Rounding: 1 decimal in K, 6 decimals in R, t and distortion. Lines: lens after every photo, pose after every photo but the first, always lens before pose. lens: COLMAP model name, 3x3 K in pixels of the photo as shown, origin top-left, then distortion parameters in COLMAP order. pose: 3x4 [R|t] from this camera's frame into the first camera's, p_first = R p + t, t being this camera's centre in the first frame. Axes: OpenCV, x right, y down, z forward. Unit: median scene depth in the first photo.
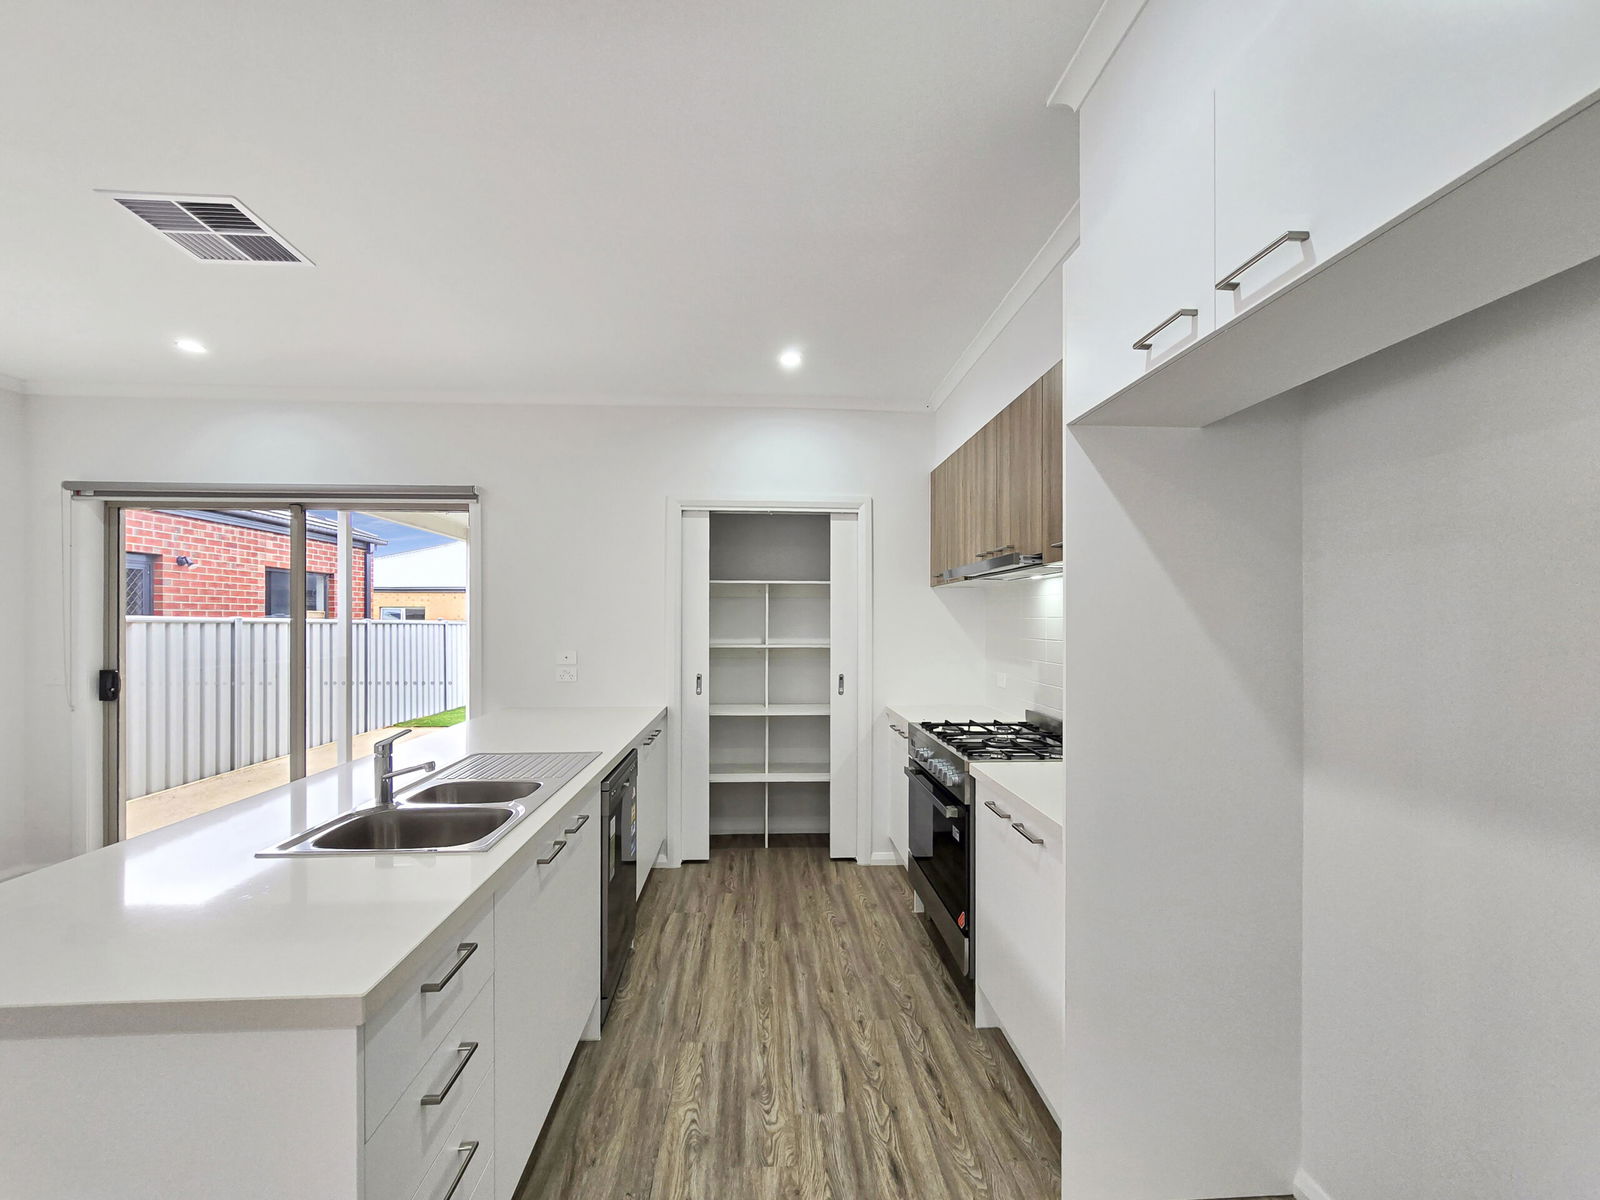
lens RADIAL K [[669.7, 0, 790.9], [0, 669.7, 623.9], [0, 0, 1]] dist [-0.000611, -0.000006]
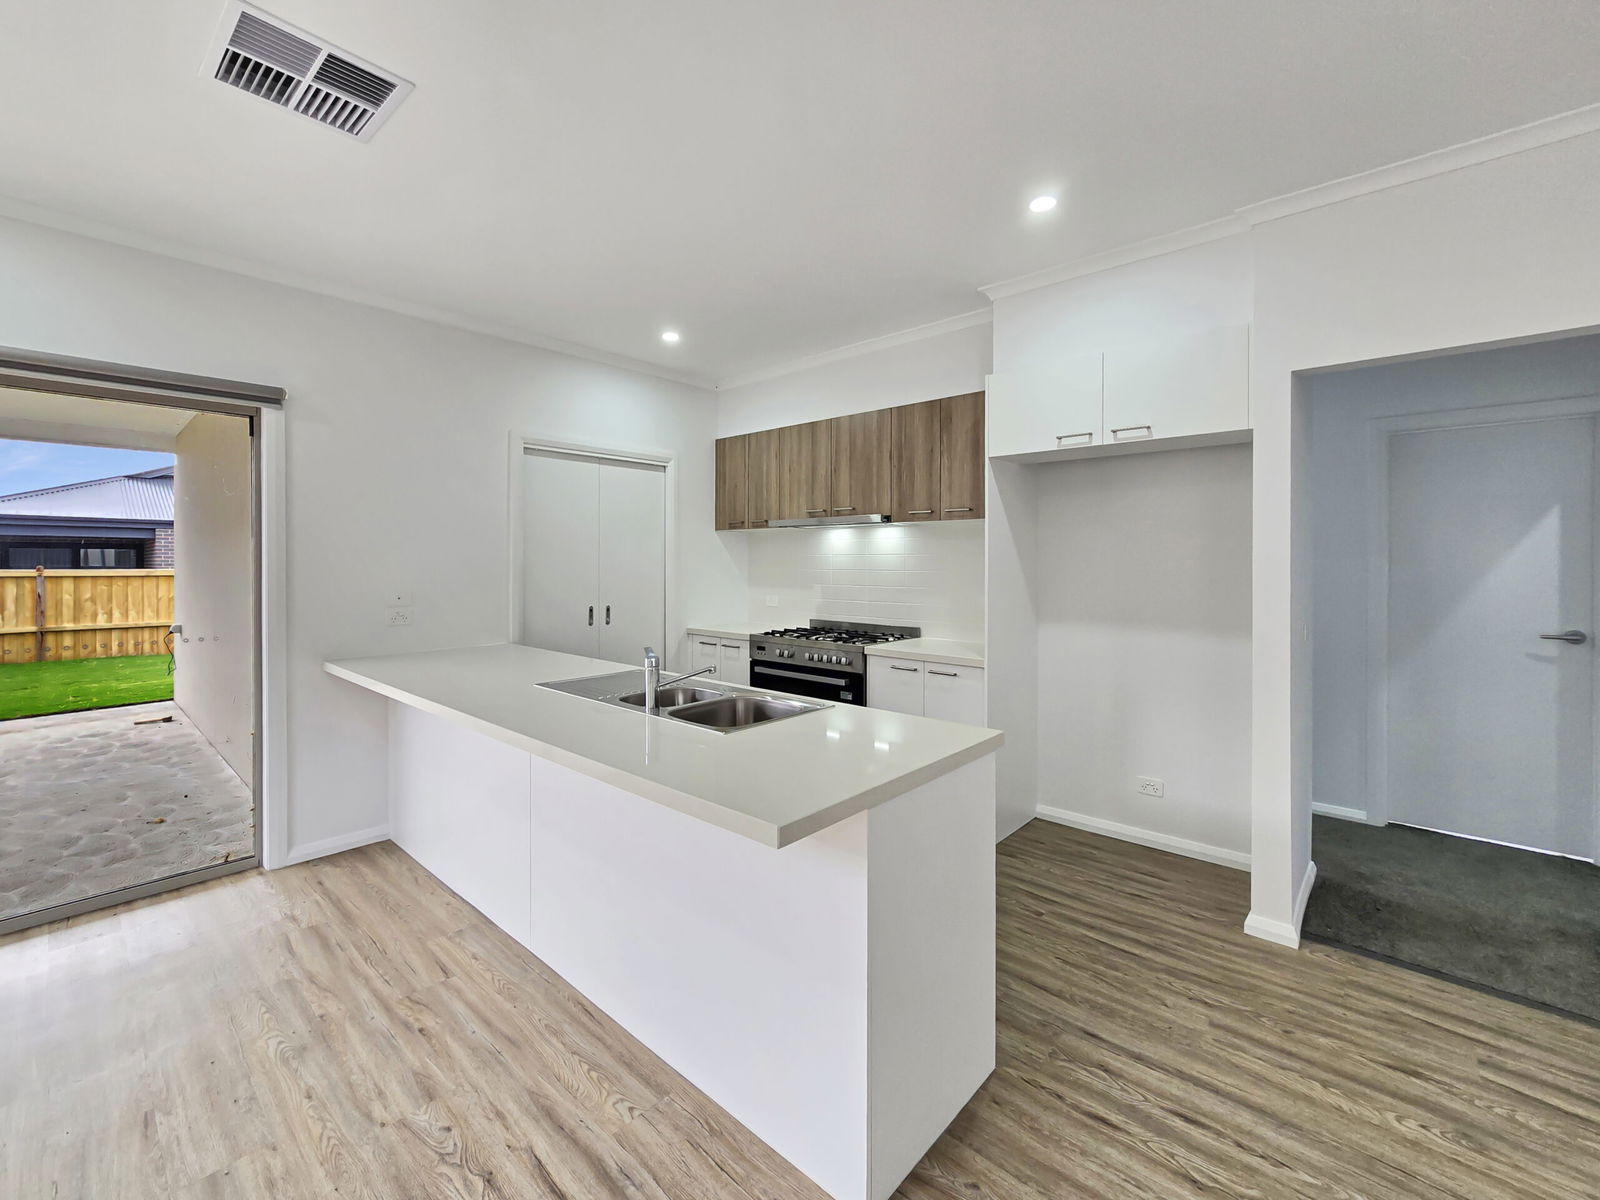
lens RADIAL K [[674.3, 0, 798.0], [0, 674.3, 565.7], [0, 0, 1]] dist [-0.000400, 0.000189]
pose [[0.707418, -0.006675, 0.706764, -0.657220], [0.004424, 0.999978, 0.005017, 0.005072], [-0.706782, -0.000423, 0.707431, -0.007797]]
